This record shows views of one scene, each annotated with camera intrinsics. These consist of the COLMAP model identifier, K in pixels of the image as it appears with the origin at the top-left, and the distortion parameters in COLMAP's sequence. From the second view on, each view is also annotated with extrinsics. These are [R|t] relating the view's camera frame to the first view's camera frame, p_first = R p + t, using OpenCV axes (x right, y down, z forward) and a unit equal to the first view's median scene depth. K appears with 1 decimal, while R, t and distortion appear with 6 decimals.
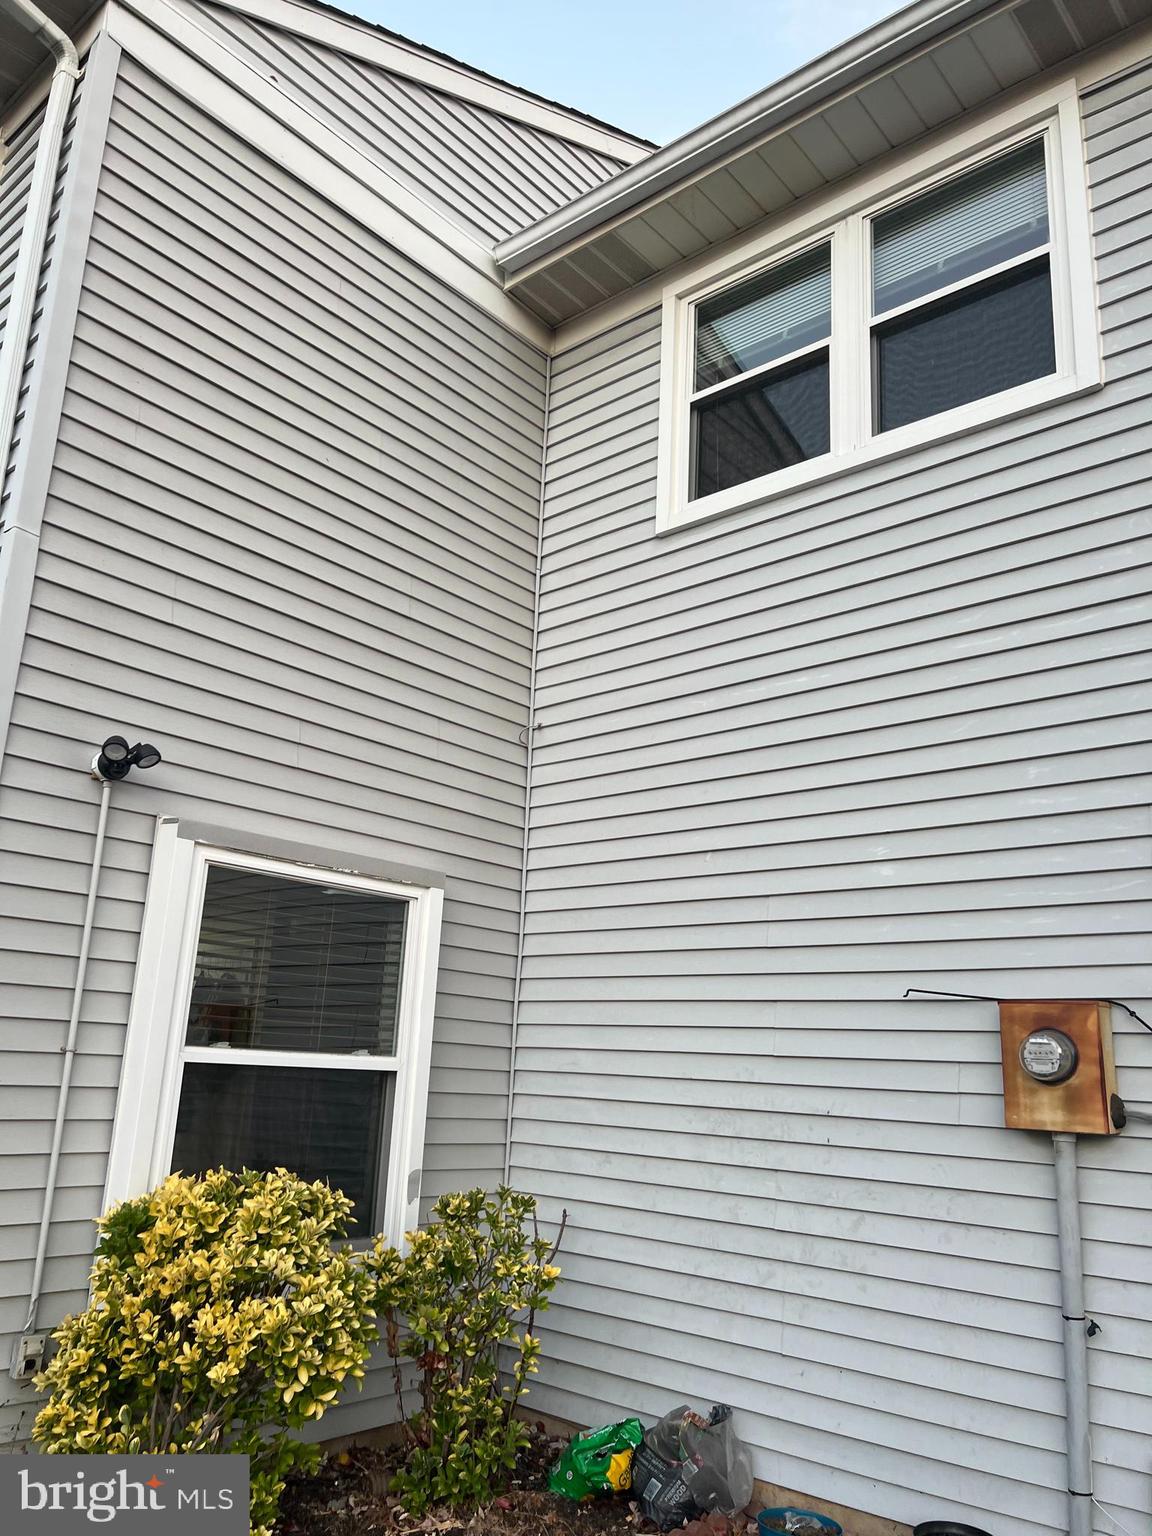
lens RADIAL K [[1149.1, 0, 576.0], [0, 1149.1, 767.8], [0, 0, 1]] dist [0.029618, -0.036312]
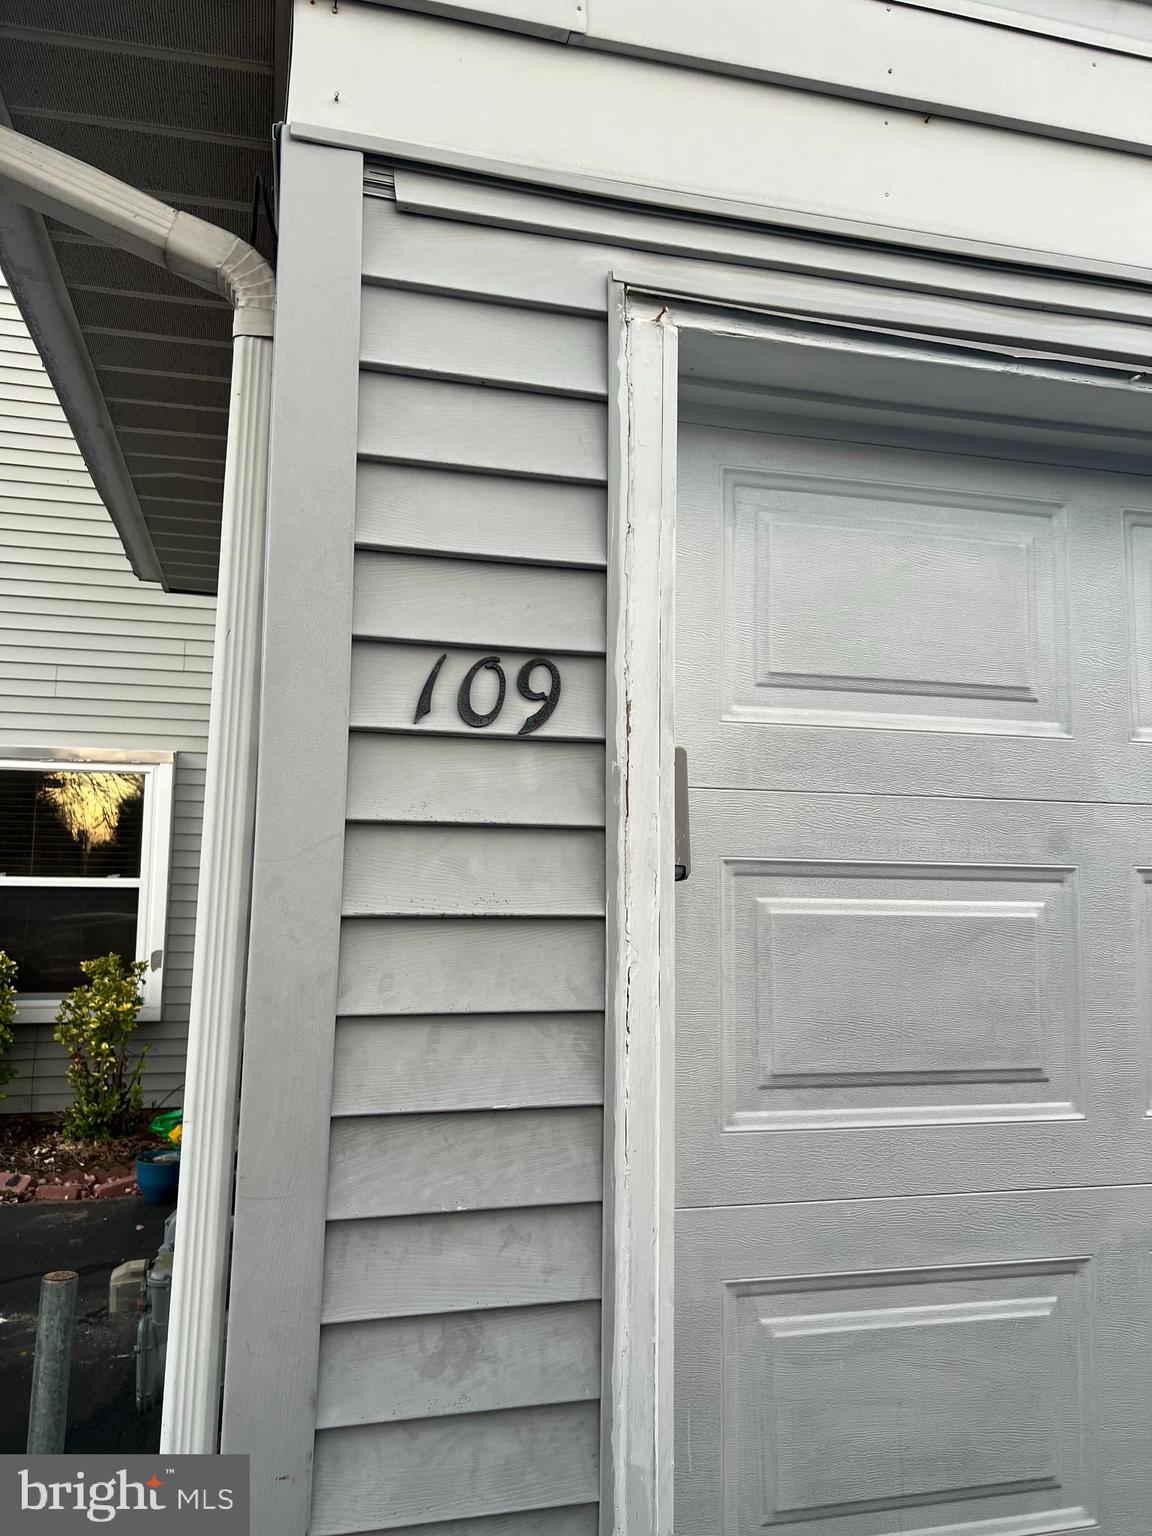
lens RADIAL K [[1149.1, 0, 575.9], [0, 1149.1, 778.0], [0, 0, 1]] dist [0.029618, -0.036312]
pose [[0.823215, -0.094315, -0.559841, 1.166262], [0.171171, 0.981450, 0.086355, 0.090496], [0.541312, -0.166917, 0.824088, 0.091423]]
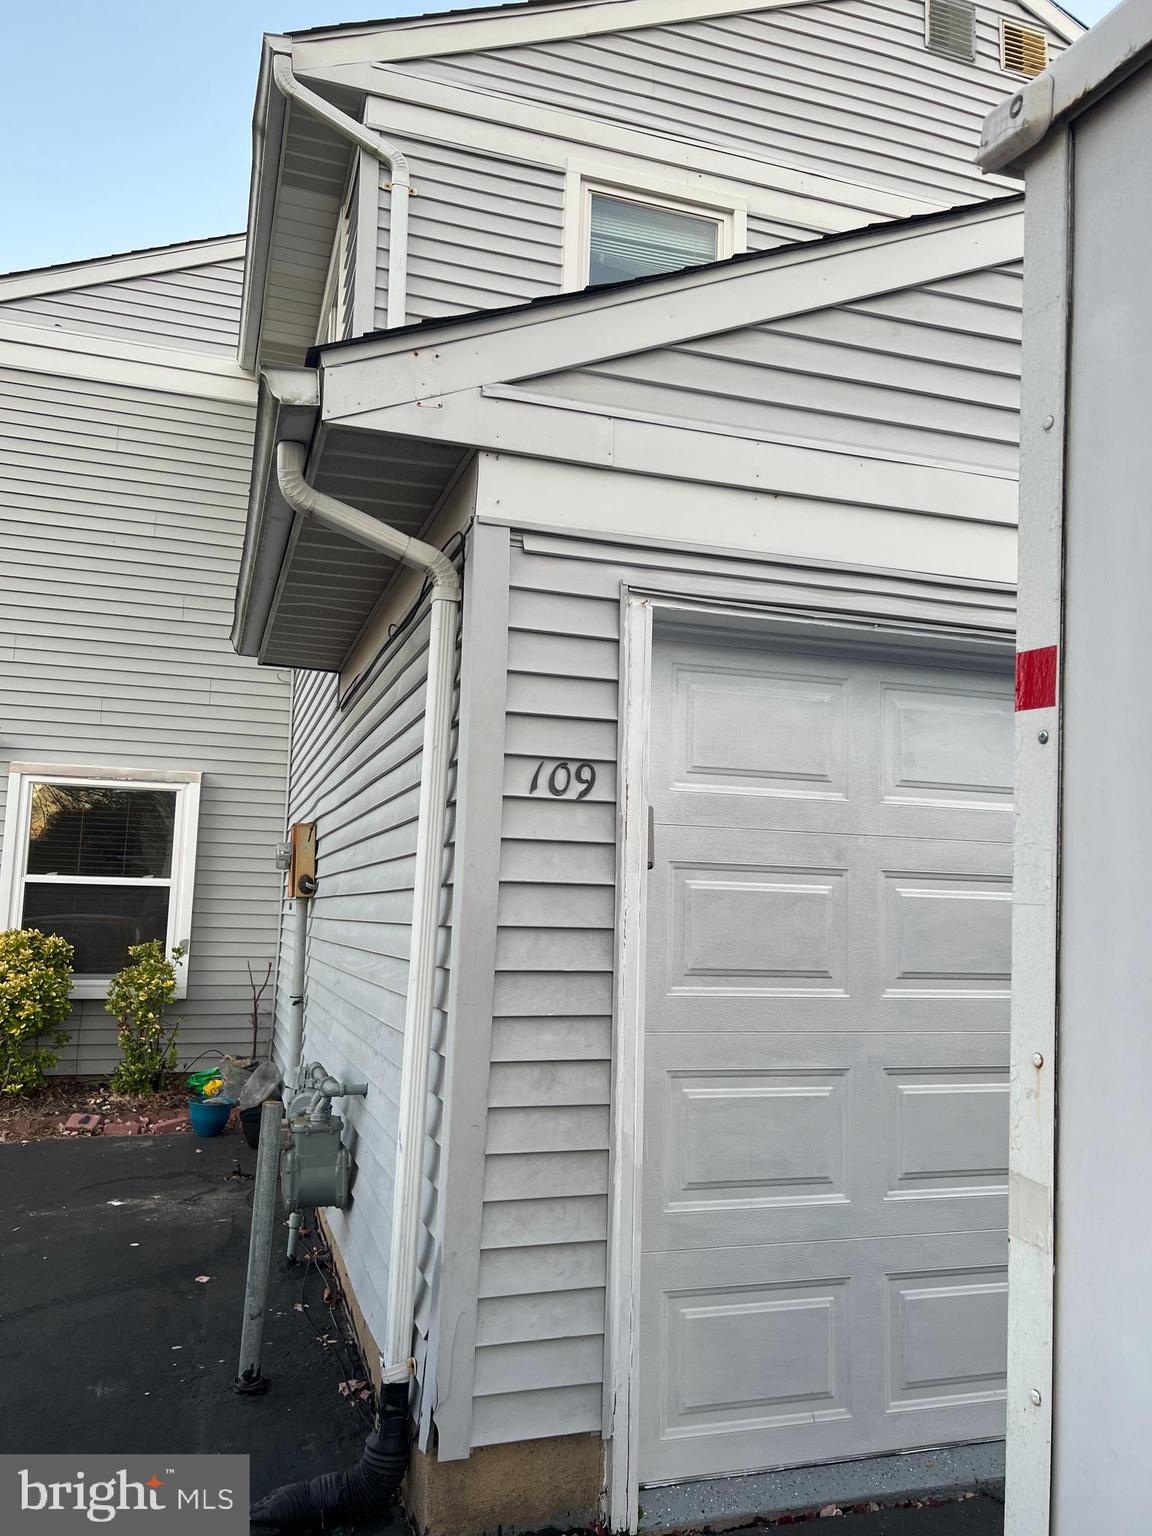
lens RADIAL K [[1149.1, 0, 570.8], [0, 1149.1, 763.5], [0, 0, 1]] dist [0.029618, -0.036312]
pose [[0.854978, -0.090062, -0.510784, 1.305692], [0.145247, 0.986980, 0.069096, 0.041338], [0.497911, -0.133265, 0.856928, -0.198681]]
